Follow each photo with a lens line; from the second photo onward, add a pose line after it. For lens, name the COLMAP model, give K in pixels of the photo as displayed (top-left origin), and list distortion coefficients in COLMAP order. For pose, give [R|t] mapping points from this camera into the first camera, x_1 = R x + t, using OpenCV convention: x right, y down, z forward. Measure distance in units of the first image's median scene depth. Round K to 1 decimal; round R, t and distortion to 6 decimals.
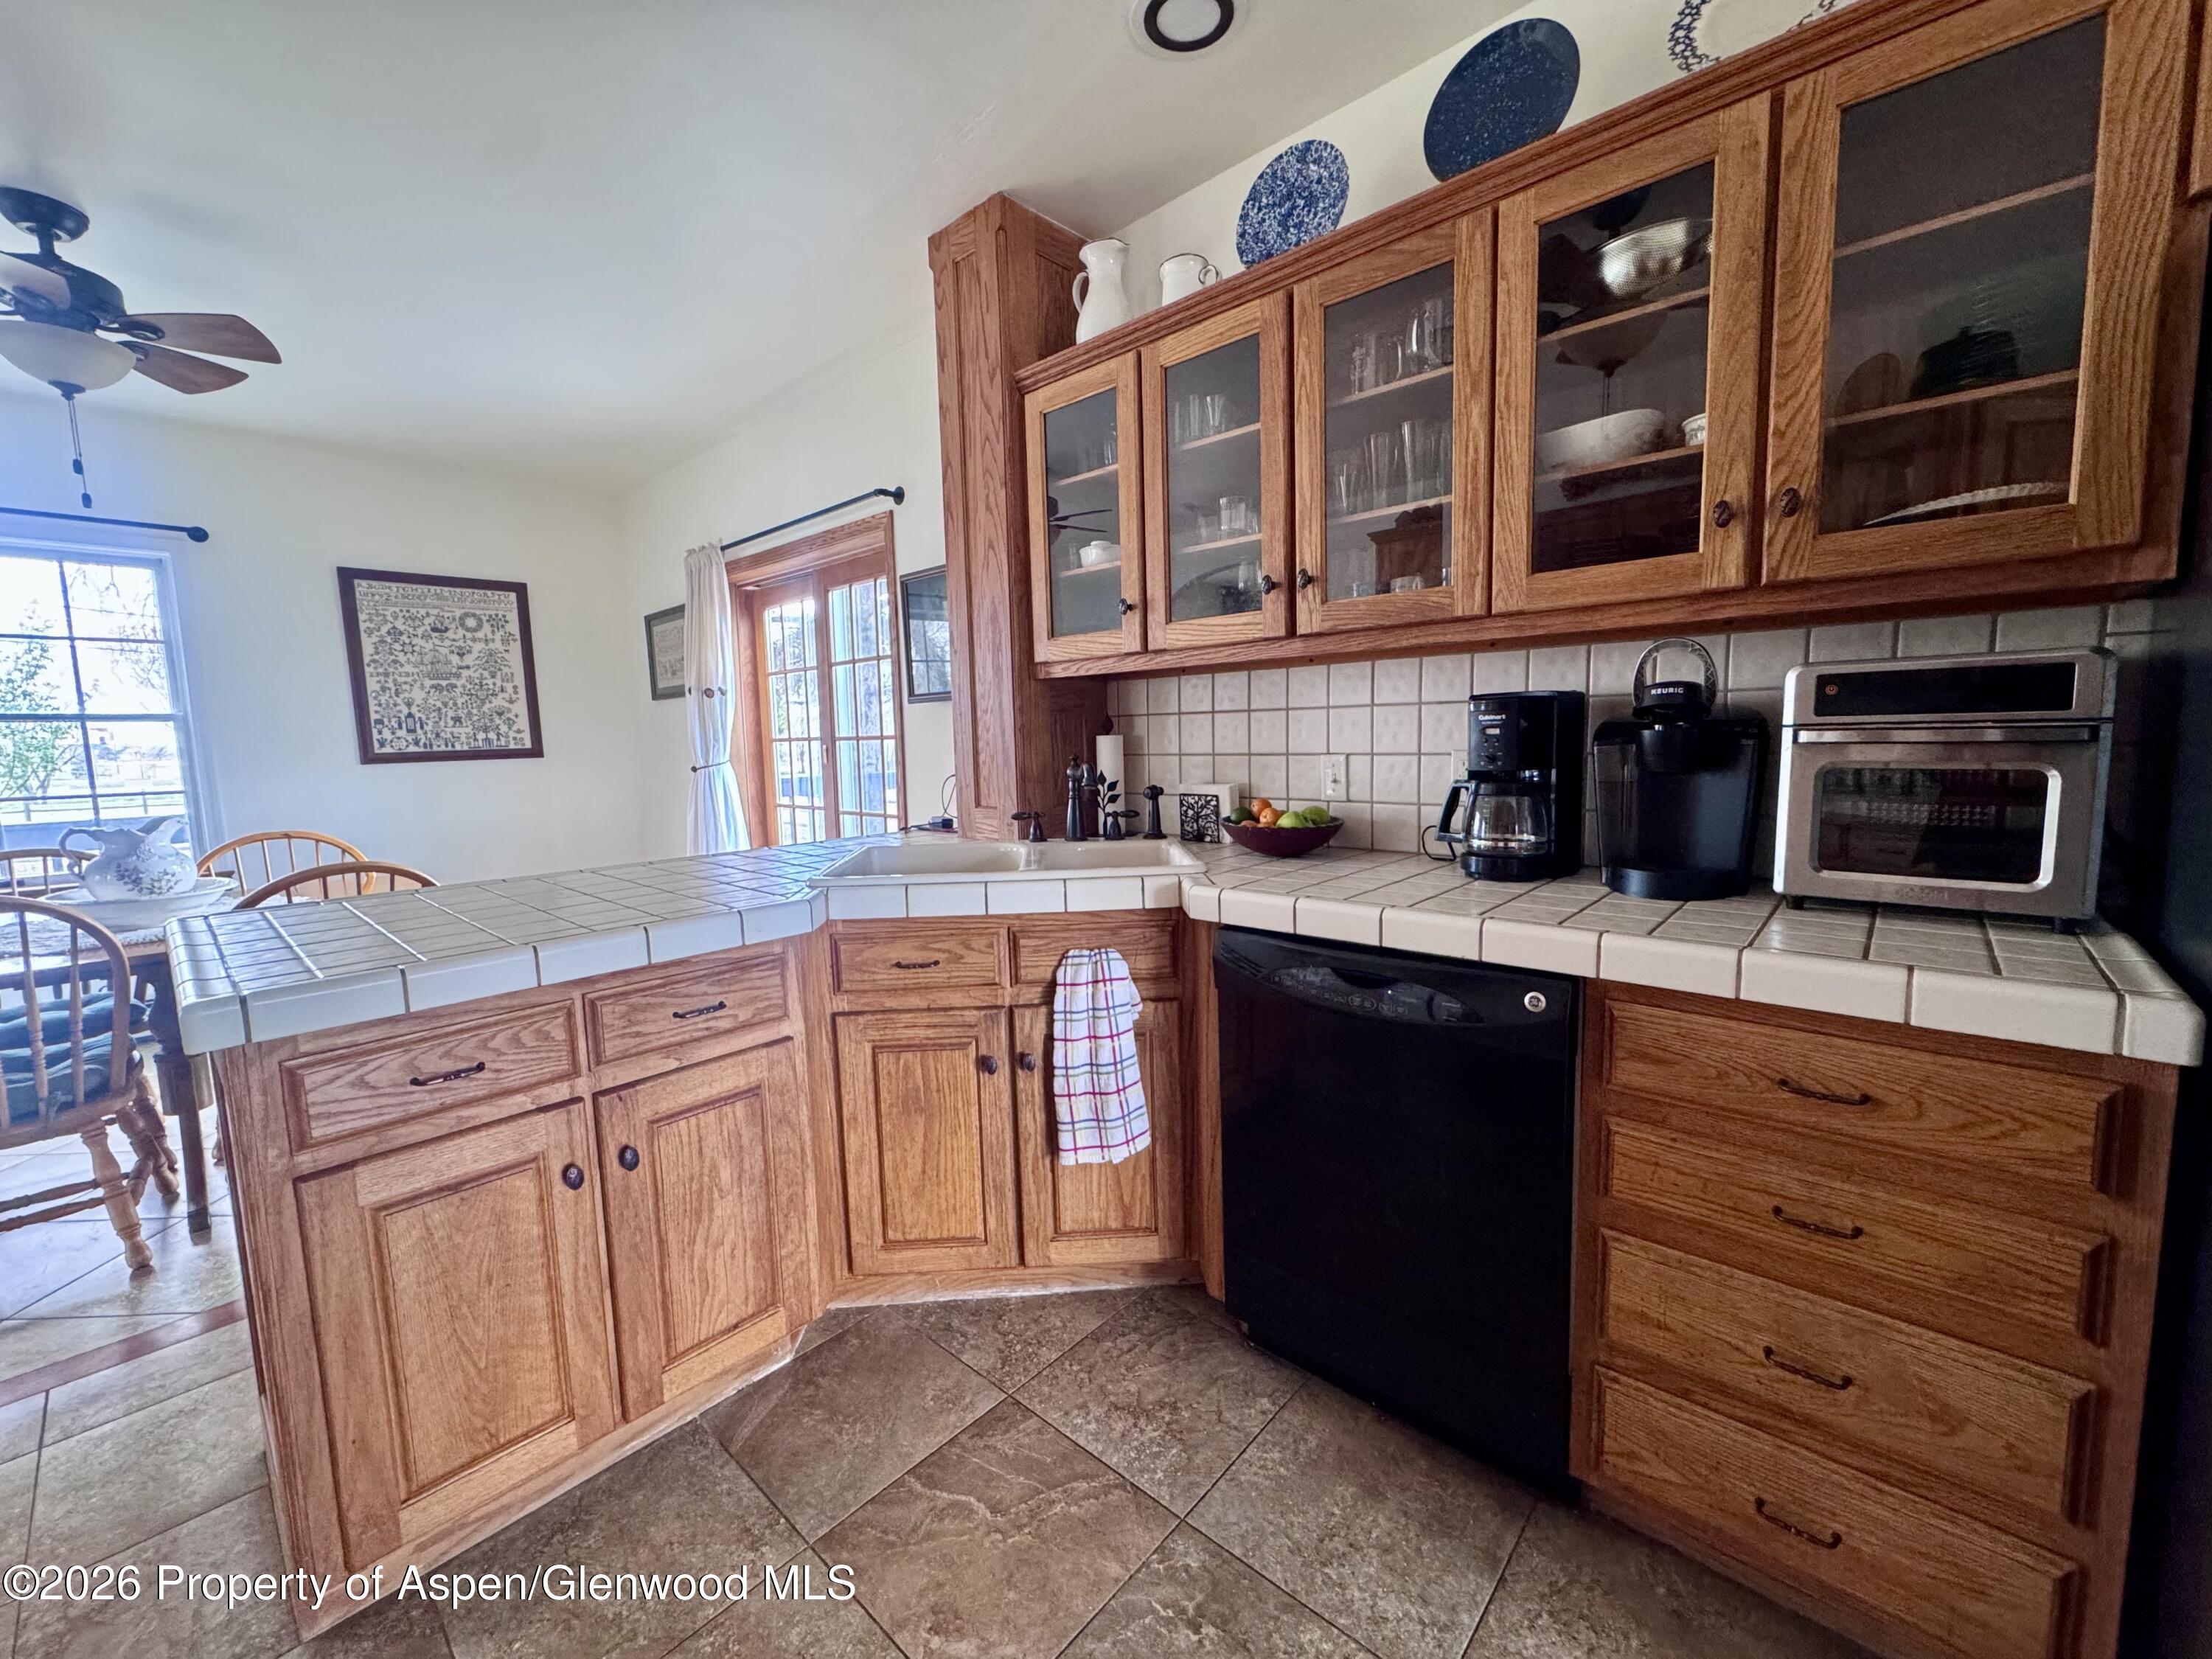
lens RADIAL K [[888.6, 0, 1108.1], [0, 888.6, 824.4], [0, 0, 1]] dist [-0.001482, 0.000057]
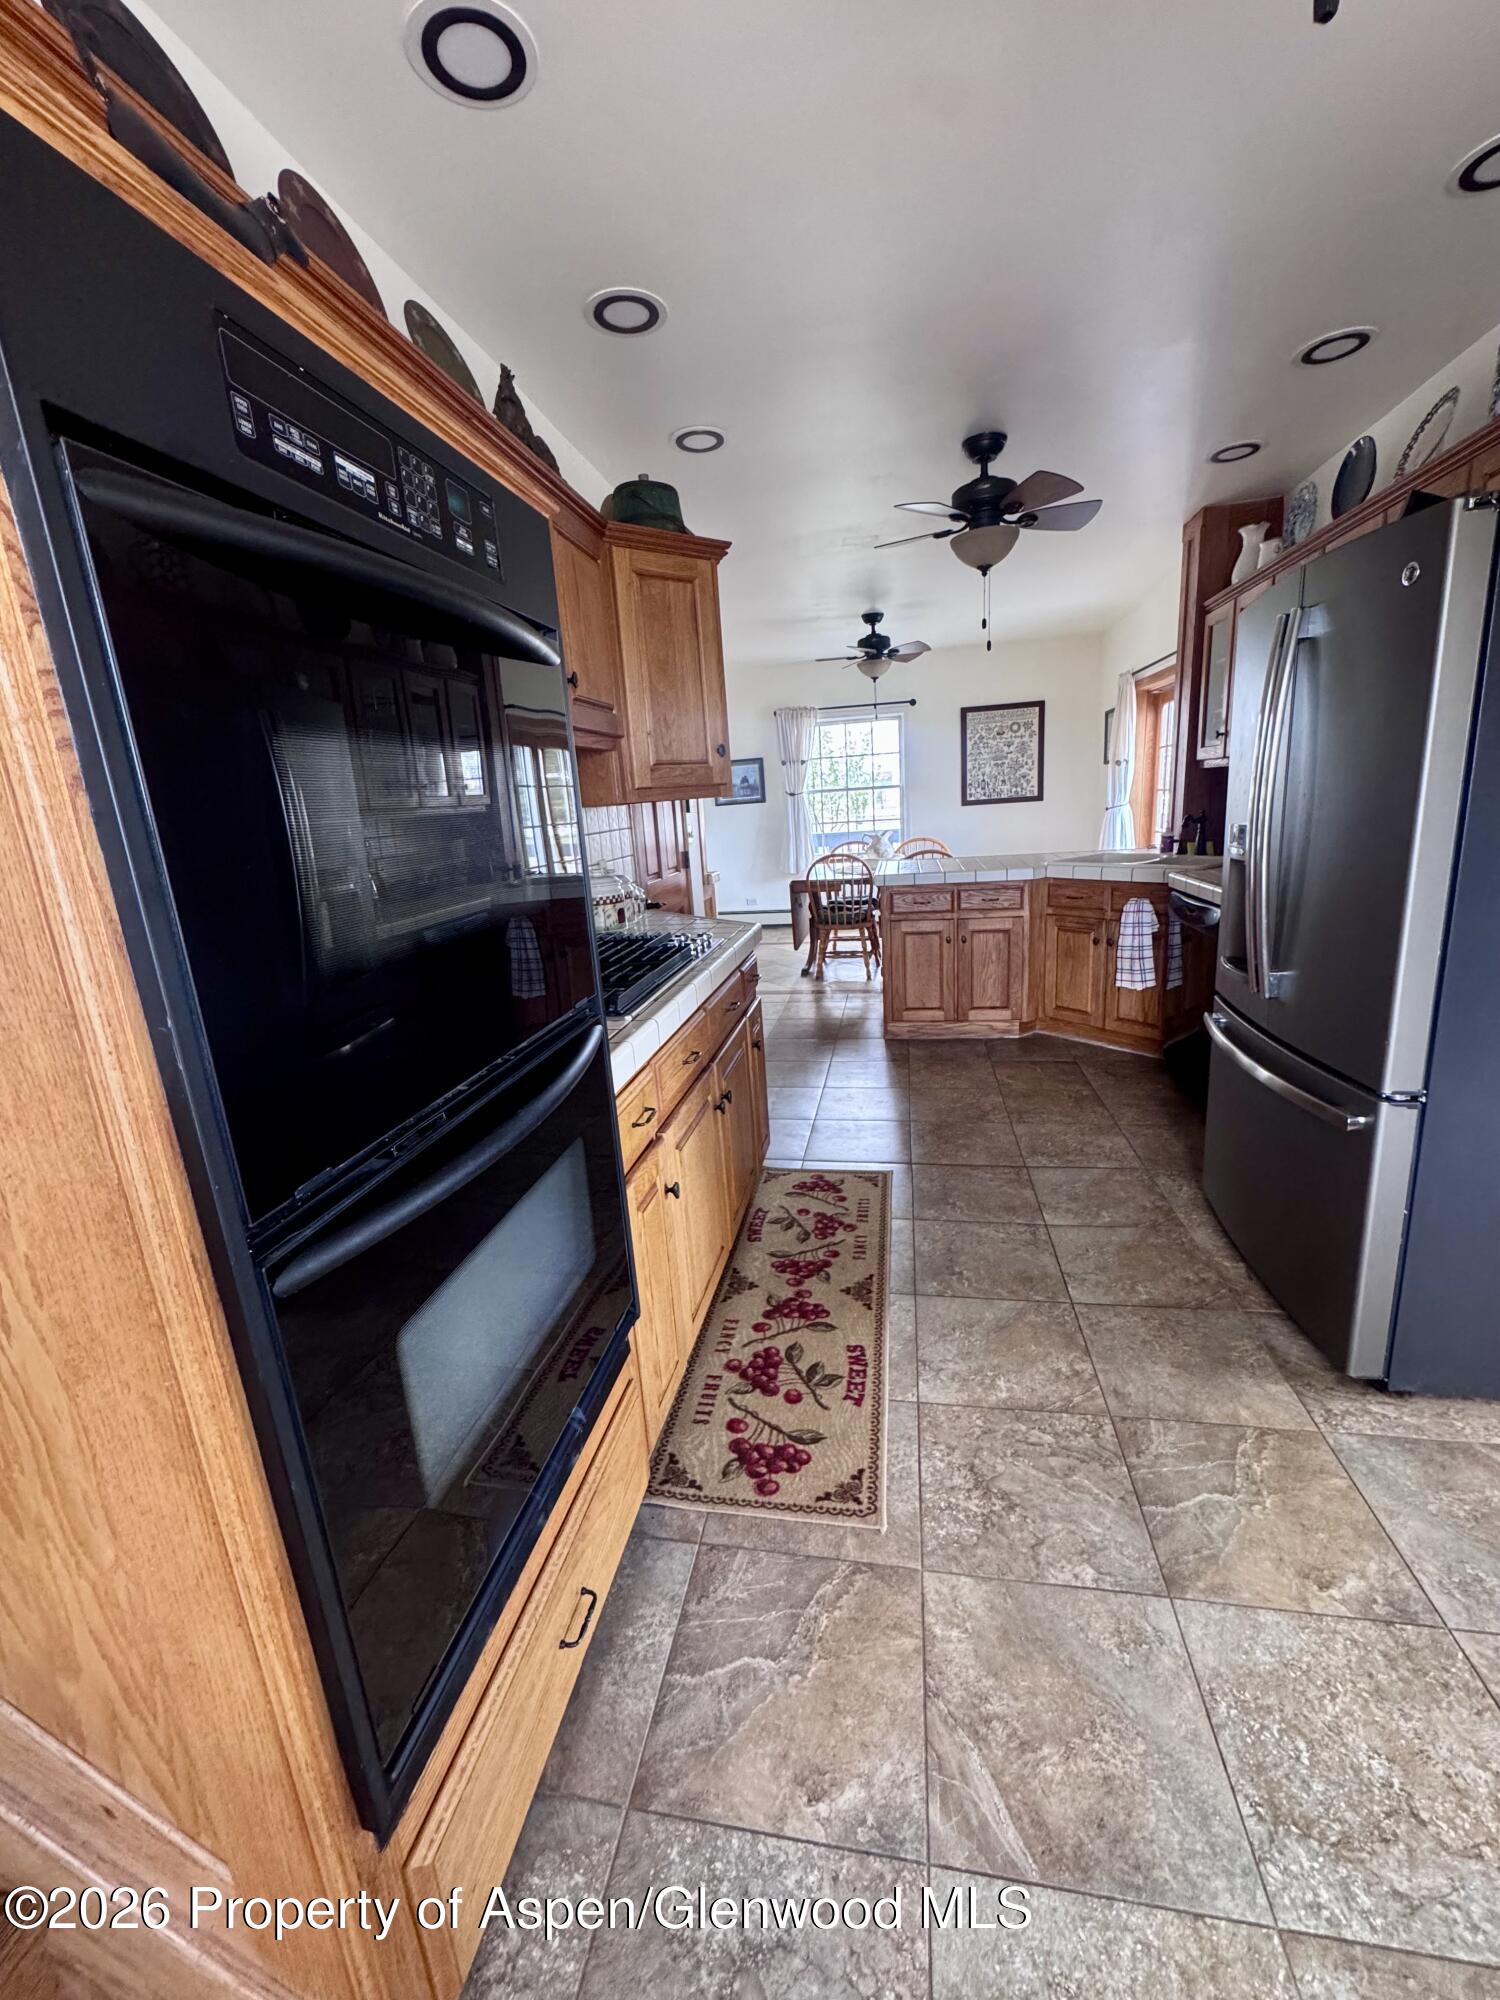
lens RADIAL K [[803.4, 0, 750.0], [0, 803.4, 1000.0], [0, 0, 1]] dist [-0.001482, 0.000057]
pose [[0.528461, 0.200394, -0.824967, 1.015358], [-0.040397, 0.976577, 0.211344, -0.004121], [0.847996, -0.078361, 0.524178, -0.825895]]
